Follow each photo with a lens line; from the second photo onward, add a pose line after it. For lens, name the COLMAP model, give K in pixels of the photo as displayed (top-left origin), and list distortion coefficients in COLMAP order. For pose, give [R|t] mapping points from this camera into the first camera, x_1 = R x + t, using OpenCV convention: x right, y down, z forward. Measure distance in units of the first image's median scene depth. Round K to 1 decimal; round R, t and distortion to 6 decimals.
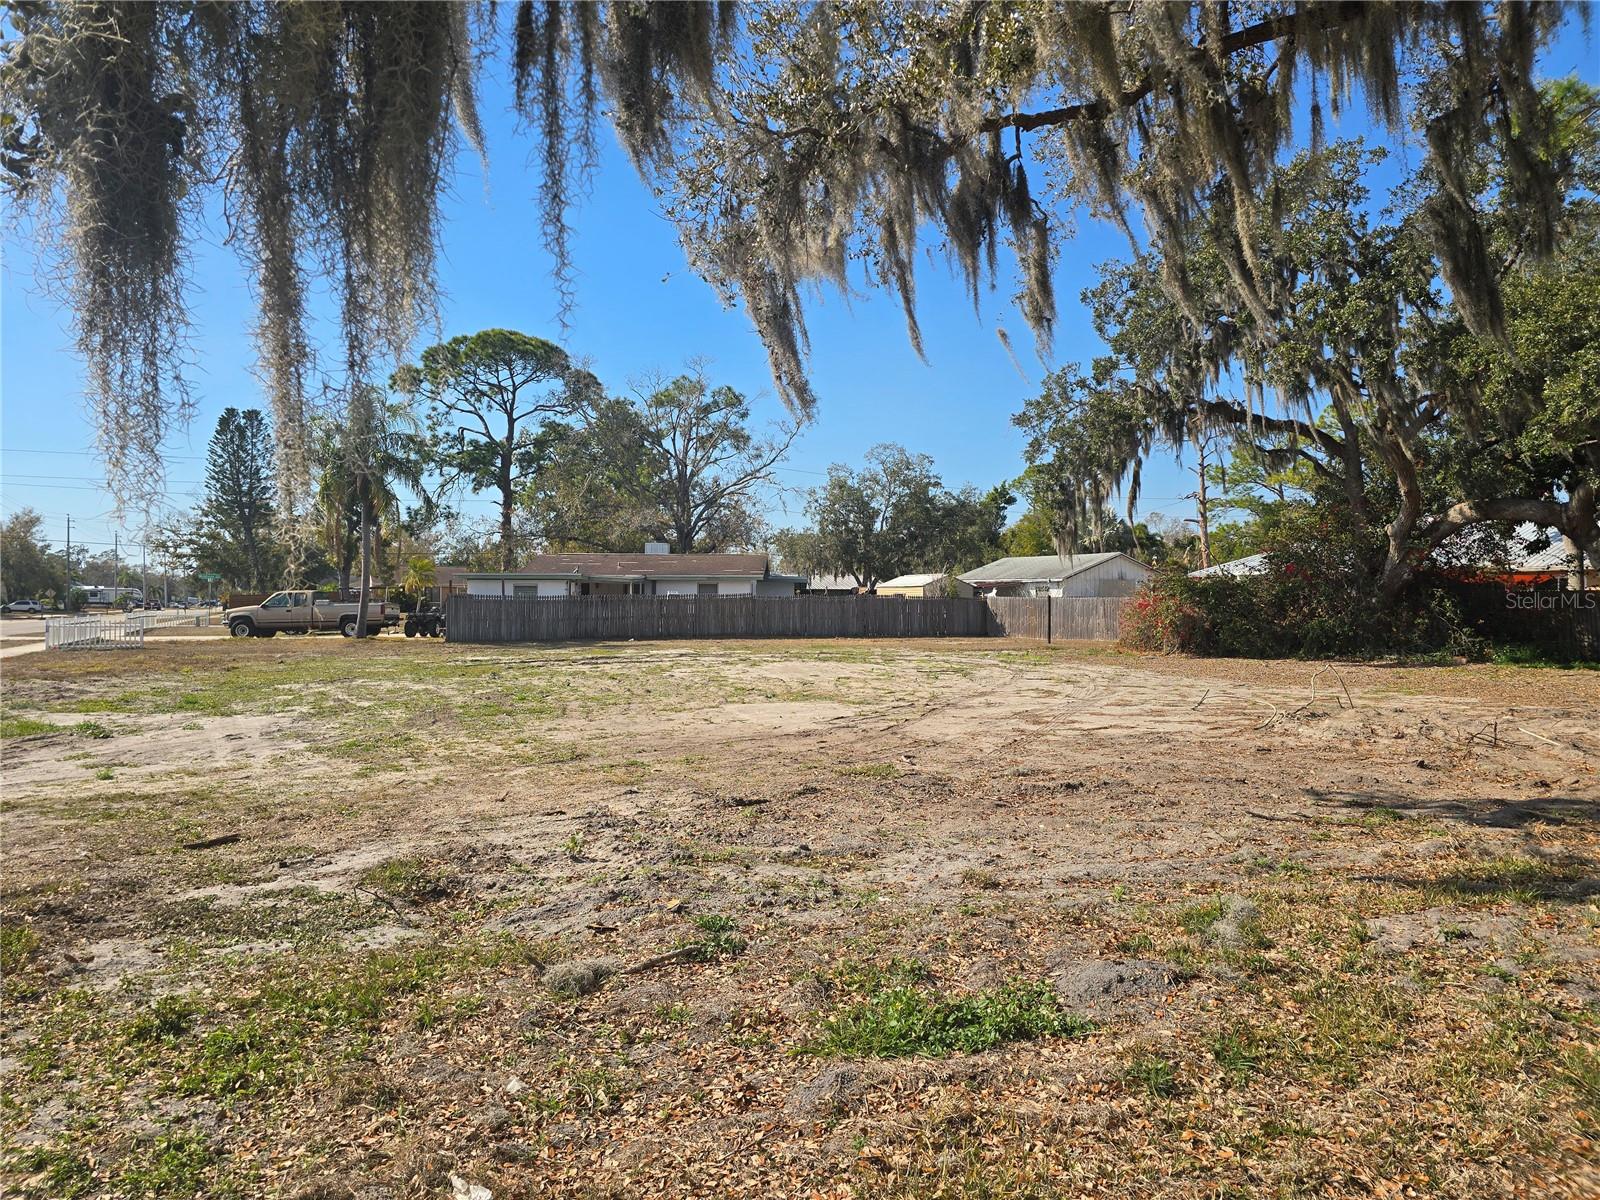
lens RADIAL K [[1069.9, 0, 797.7], [0, 1069.9, 598.4], [0, 0, 1]] dist [0.058620, -0.046957]
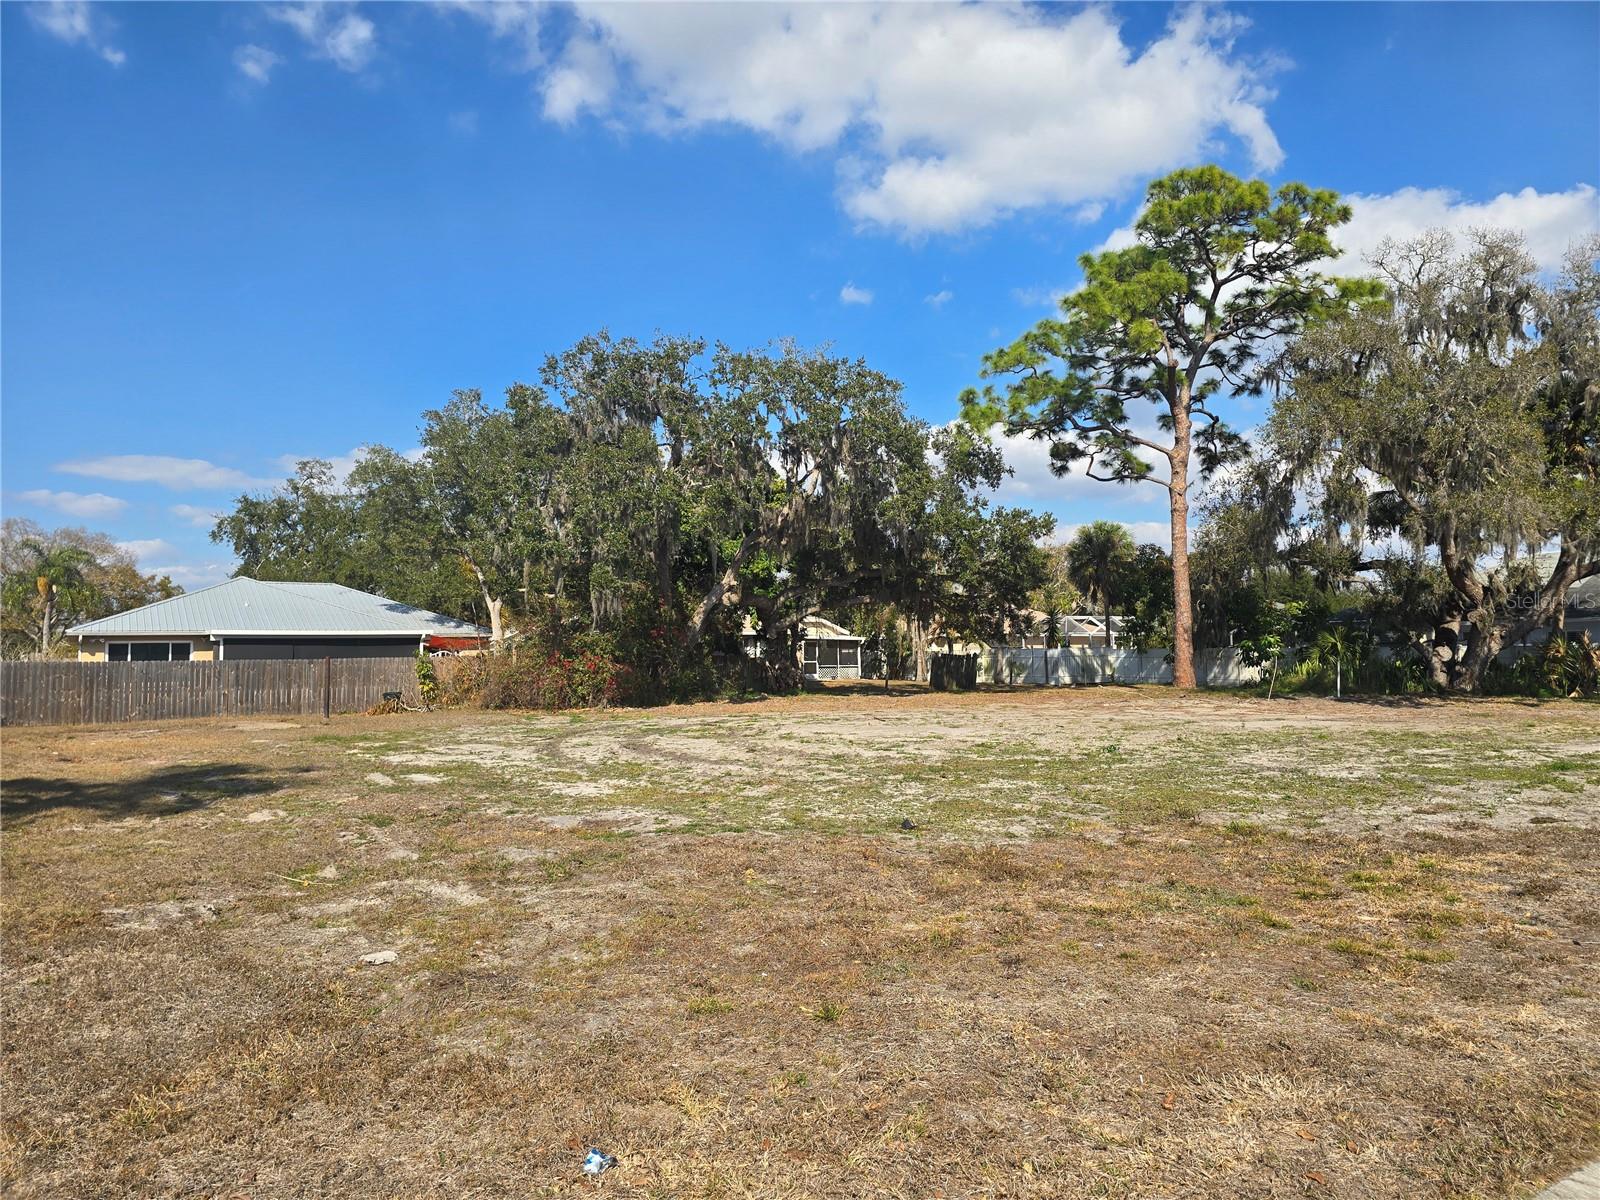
lens RADIAL K [[1069.9, 0, 827.5], [0, 1069.9, 607.1], [0, 0, 1]] dist [0.058620, -0.046957]
pose [[-0.168757, 0.044554, 0.984650, -0.371585], [0.009535, 0.999005, -0.043570, -0.000561], [-0.985612, 0.002036, -0.169014, 0.479875]]
